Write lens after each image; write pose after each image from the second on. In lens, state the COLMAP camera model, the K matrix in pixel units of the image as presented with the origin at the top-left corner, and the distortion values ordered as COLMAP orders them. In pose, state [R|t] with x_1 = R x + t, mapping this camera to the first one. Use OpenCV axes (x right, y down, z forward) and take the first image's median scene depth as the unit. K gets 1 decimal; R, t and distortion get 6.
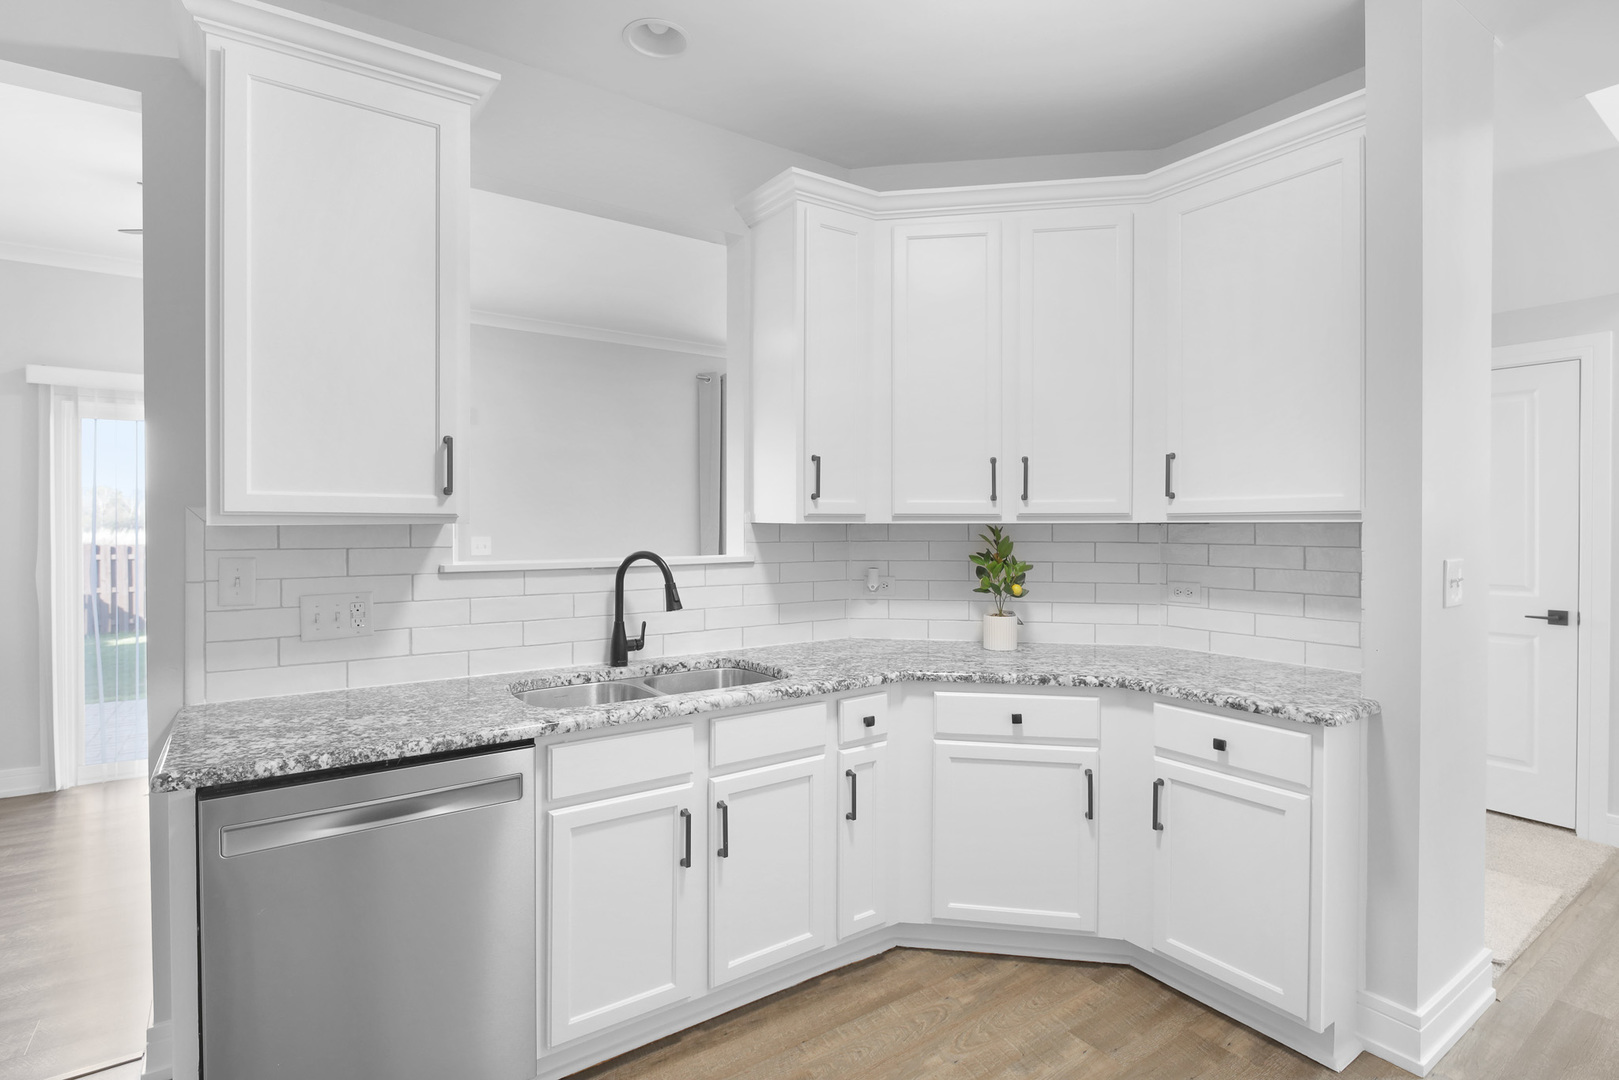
lens RADIAL K [[793.0, 0, 810.3], [0, 793.0, 524.7], [0, 0, 1]] dist [0.001996, -0.000126]
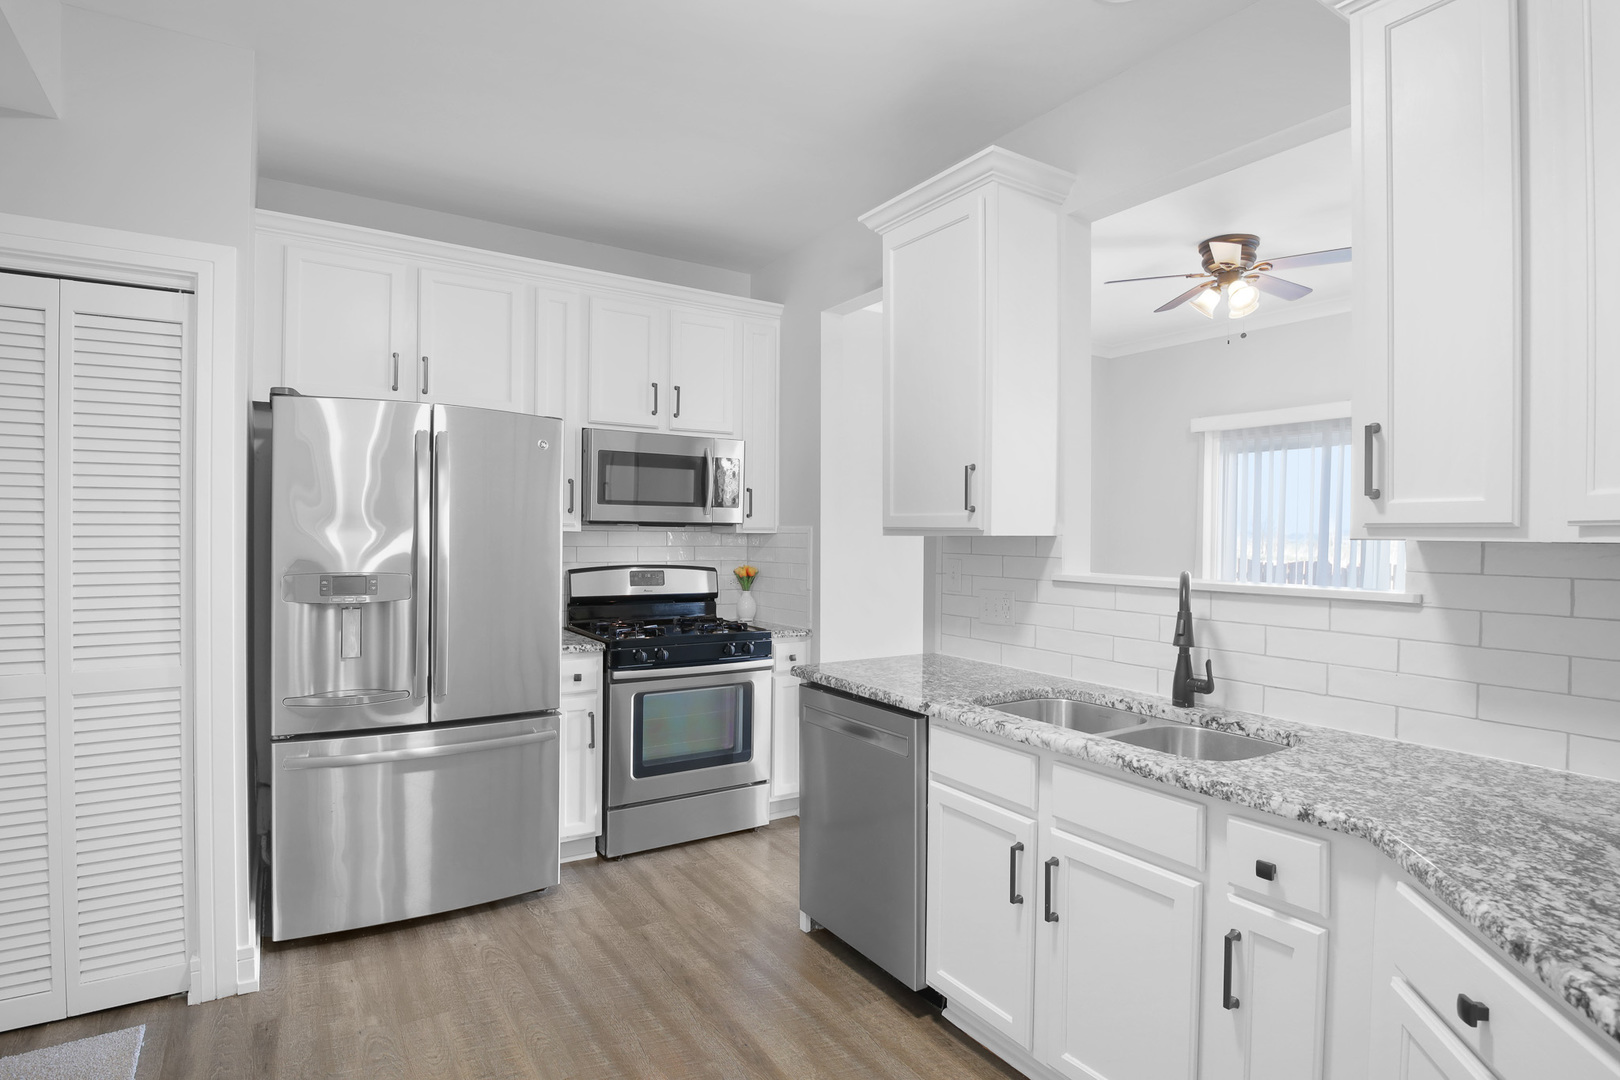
lens RADIAL K [[856.3, 0, 809.6], [0, 856.3, 543.9], [0, 0, 1]] dist [-0.007338, -0.000892]
pose [[-0.053800, 0.009730, -0.998504, 0.758285], [-0.013040, 0.999860, 0.010446, 0.000137], [0.998467, 0.013582, -0.053666, 0.711714]]
